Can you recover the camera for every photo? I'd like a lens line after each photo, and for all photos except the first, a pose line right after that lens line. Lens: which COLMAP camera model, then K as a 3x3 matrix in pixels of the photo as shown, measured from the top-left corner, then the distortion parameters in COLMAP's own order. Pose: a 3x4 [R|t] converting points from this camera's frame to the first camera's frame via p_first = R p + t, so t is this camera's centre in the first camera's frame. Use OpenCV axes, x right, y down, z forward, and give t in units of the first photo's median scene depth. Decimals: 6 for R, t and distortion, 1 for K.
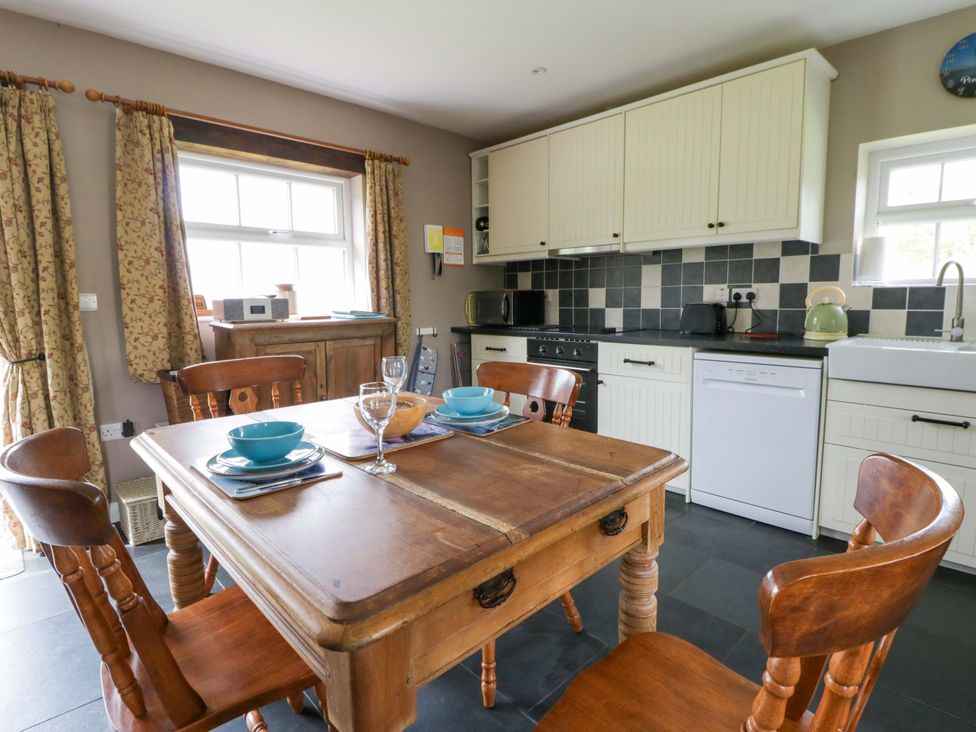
lens RADIAL K [[514.0, 0, 503.7], [0, 514.0, 352.1], [0, 0, 1]] dist [0.003405, -0.012169]
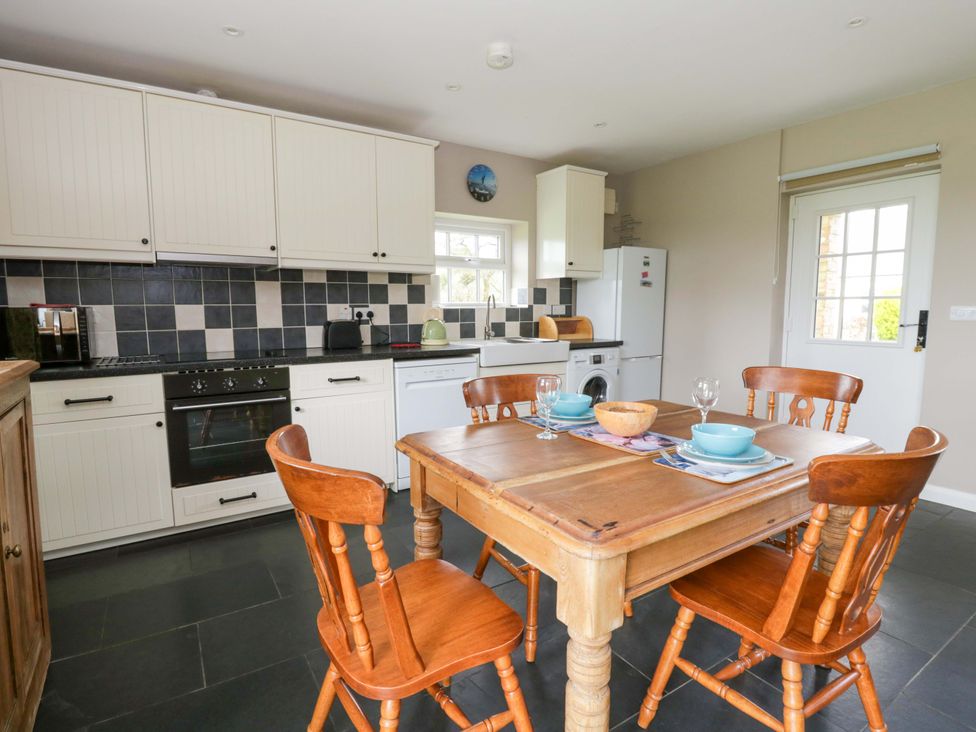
lens RADIAL K [[514.0, 0, 495.1], [0, 514.0, 362.1], [0, 0, 1]] dist [0.003405, -0.012169]
pose [[0.196447, -0.095220, 0.975880, -0.641345], [0.107312, 0.991383, 0.075130, -0.056941], [-0.974624, 0.089965, 0.204973, 0.473639]]
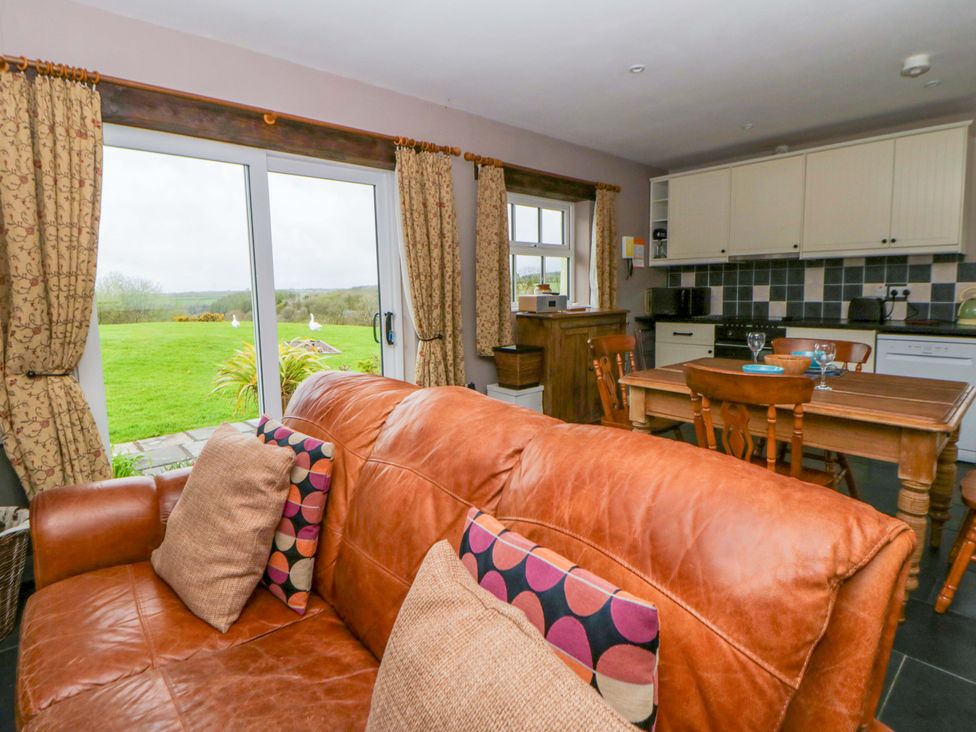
lens RADIAL K [[514.0, 0, 506.5], [0, 514.0, 344.0], [0, 0, 1]] dist [0.003405, -0.012169]
pose [[0.999592, -0.000530, -0.028557, -0.510333], [0.000523, 1.000000, -0.000270, 0.023599], [0.028557, 0.000255, 0.999592, -0.351829]]
